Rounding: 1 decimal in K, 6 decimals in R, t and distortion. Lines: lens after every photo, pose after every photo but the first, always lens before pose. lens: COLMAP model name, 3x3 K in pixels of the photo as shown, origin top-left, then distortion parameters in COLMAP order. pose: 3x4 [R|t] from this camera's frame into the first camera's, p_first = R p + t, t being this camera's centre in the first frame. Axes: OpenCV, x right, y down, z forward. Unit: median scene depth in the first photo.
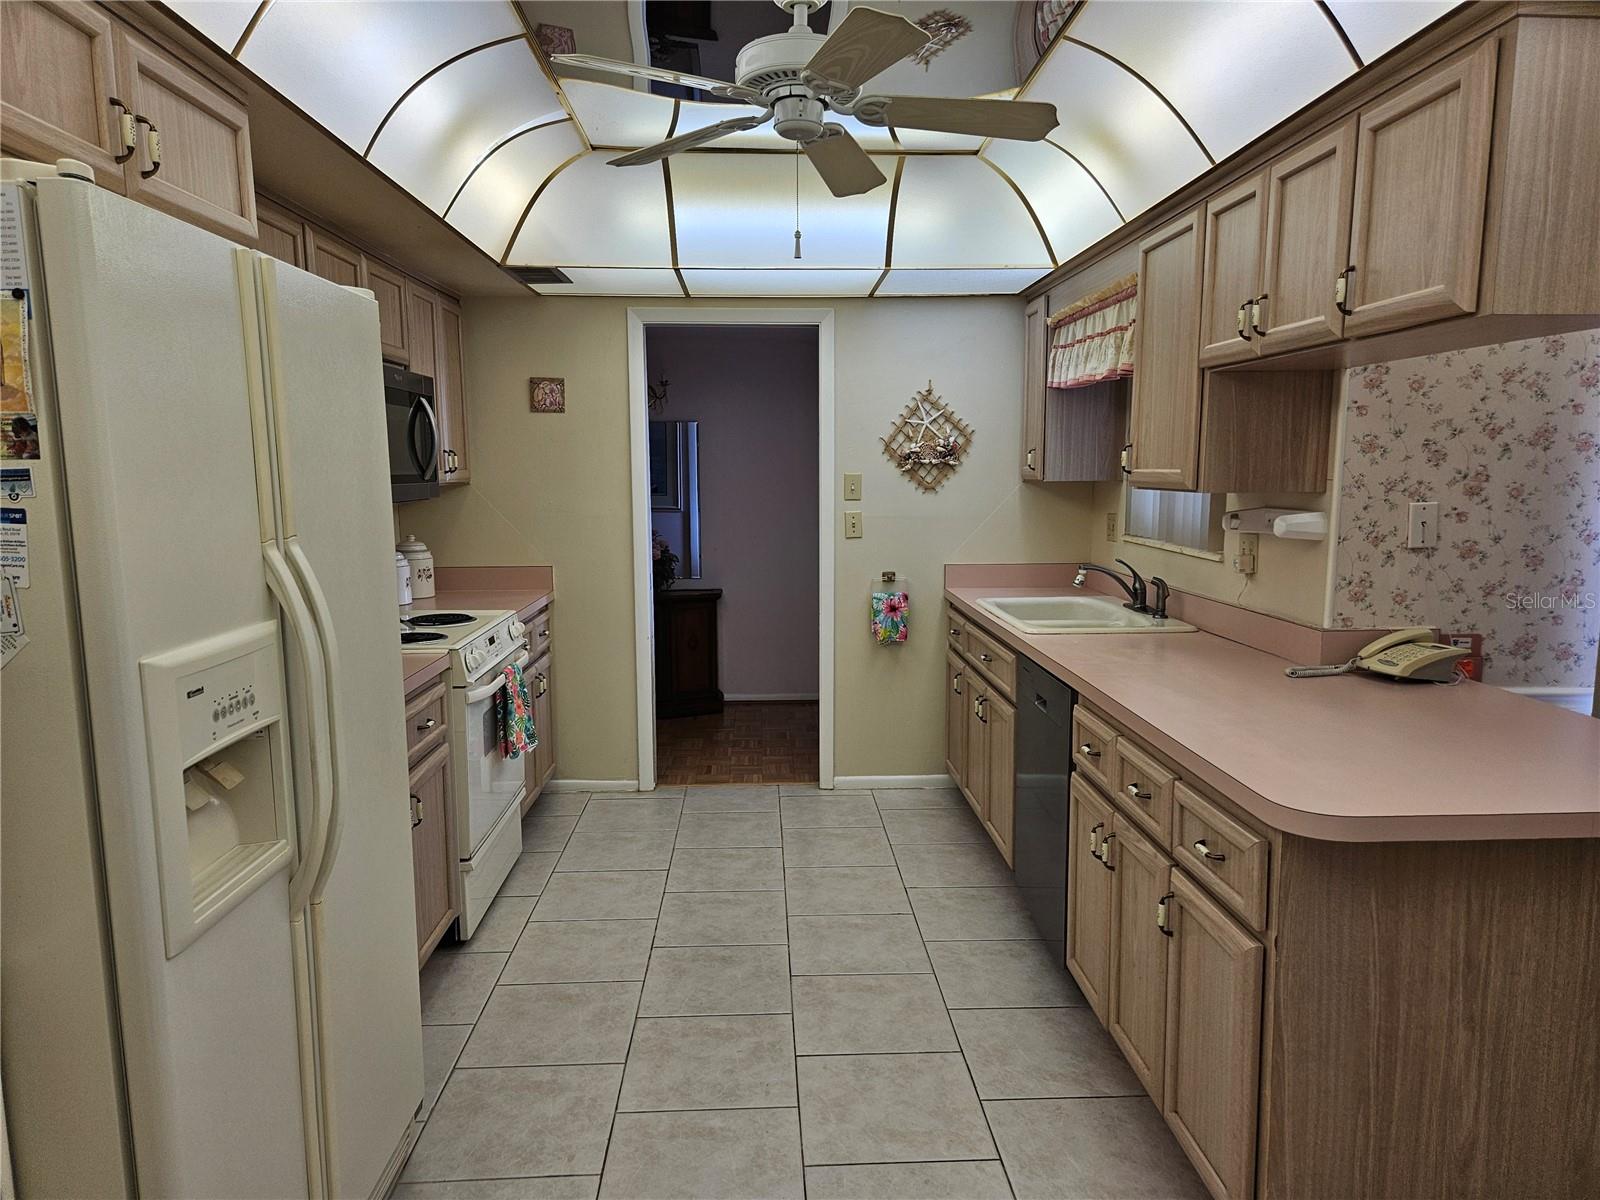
lens RADIAL K [[1069.9, 0, 799.4], [0, 1069.9, 609.8], [0, 0, 1]] dist [0.073587, -0.065005]
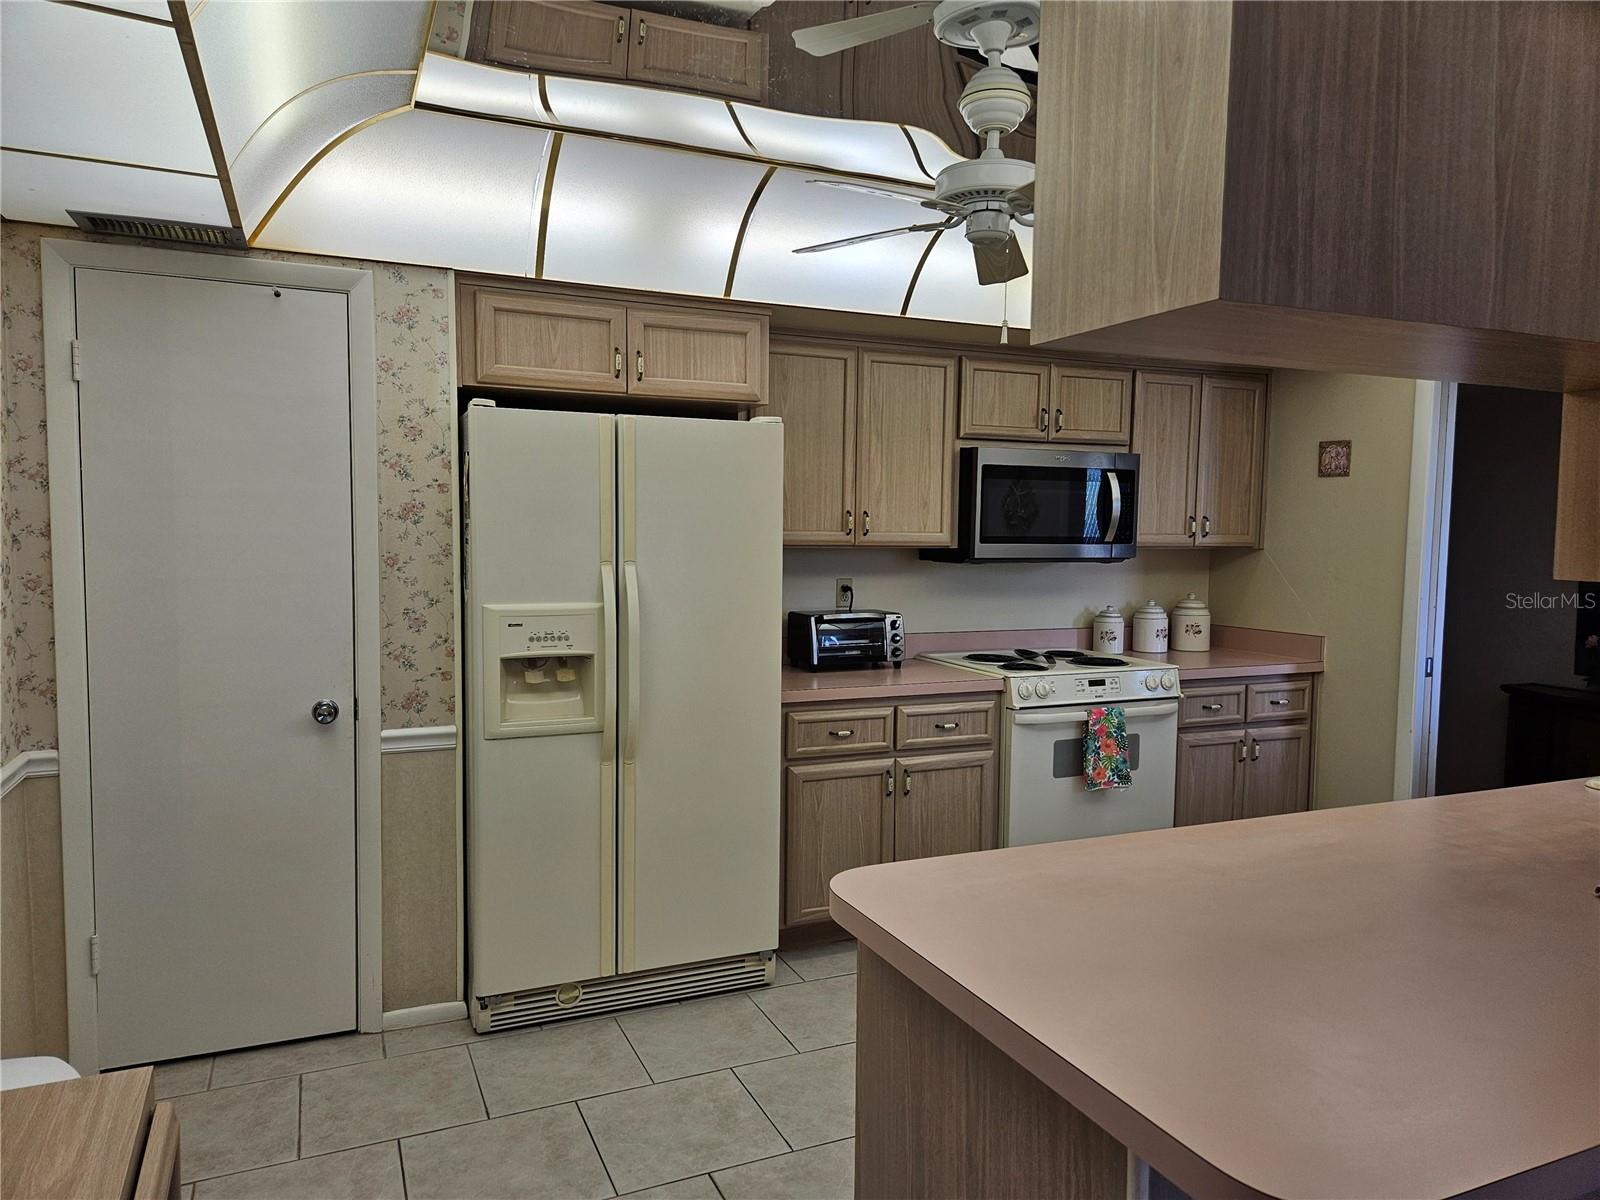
lens RADIAL K [[1069.9, 0, 799.4], [0, 1069.9, 609.8], [0, 0, 1]] dist [0.073587, -0.065005]
pose [[0.369174, 0.078423, -0.926046, 0.808508], [-0.136812, 0.990163, 0.029312, -0.047251], [0.919235, 0.115873, 0.376272, 0.344903]]
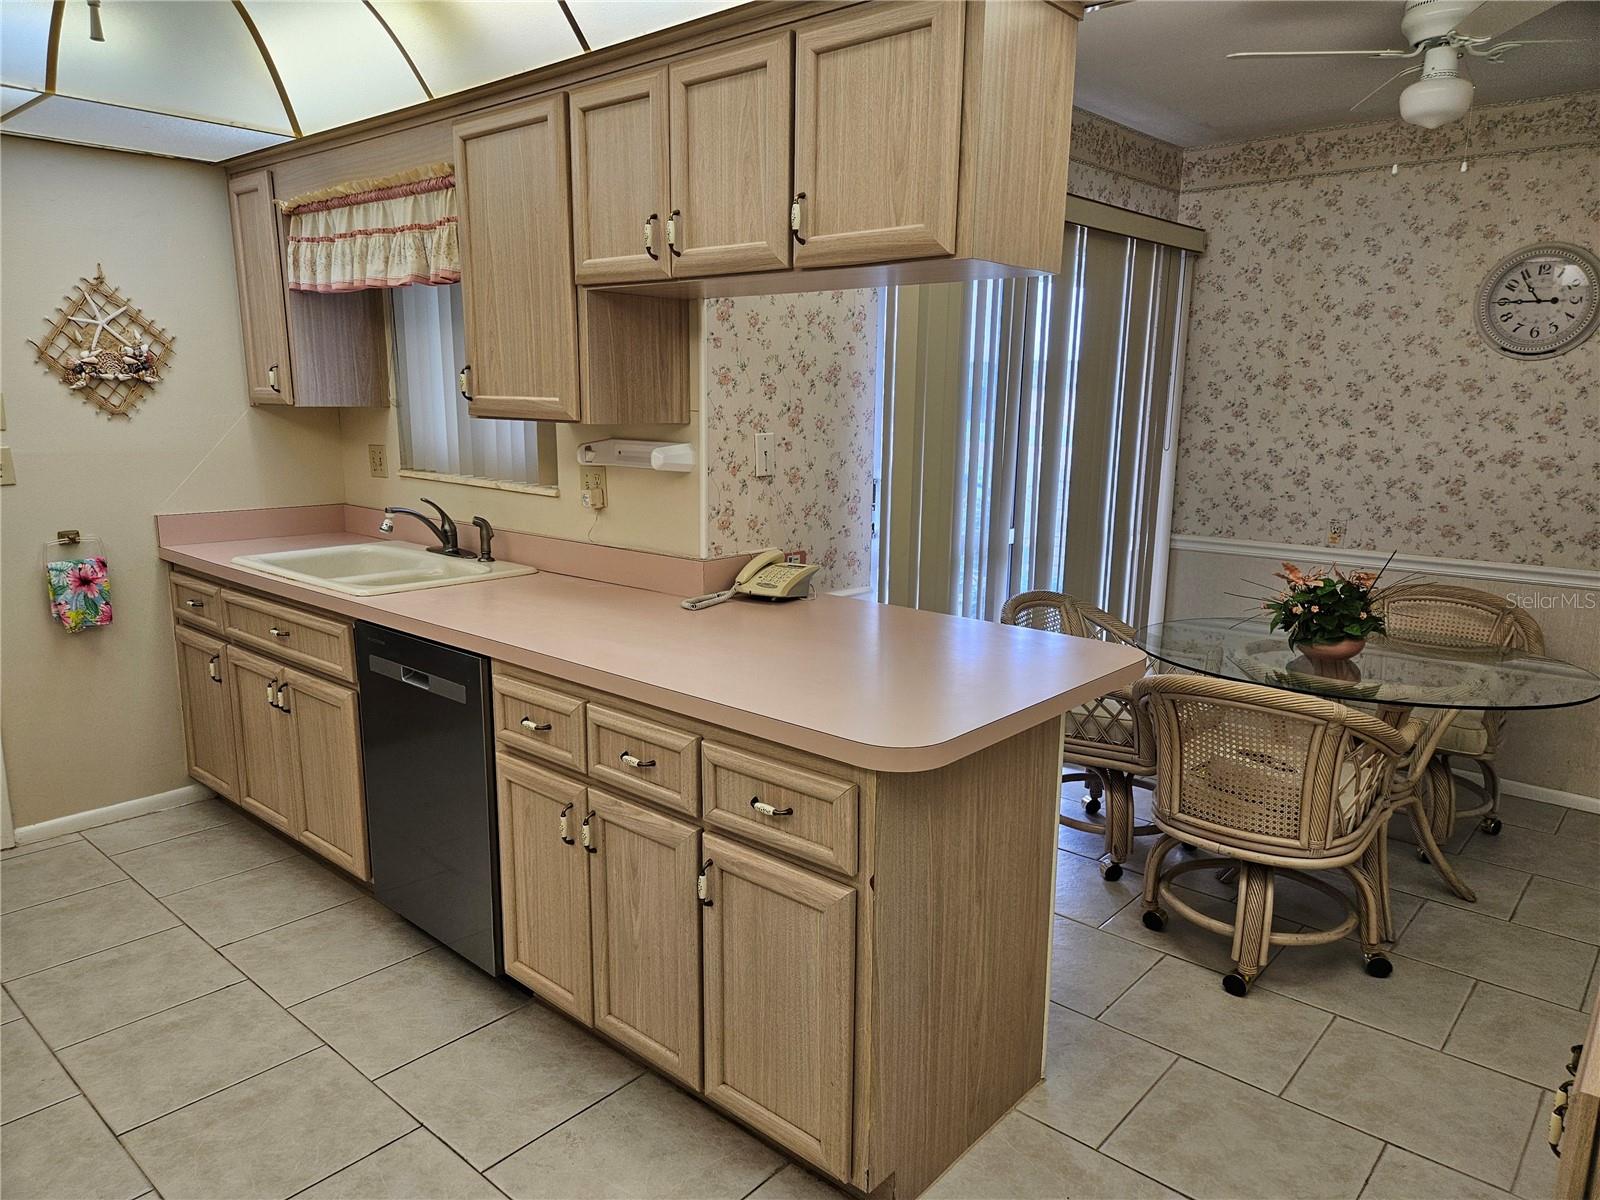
lens RADIAL K [[1069.9, 0, 799.4], [0, 1069.9, 609.8], [0, 0, 1]] dist [0.073587, -0.065005]
pose [[0.689815, -0.129436, 0.712321, -0.175281], [0.080751, 0.991505, 0.101967, -0.030012], [-0.719468, -0.012818, 0.694407, 0.231336]]
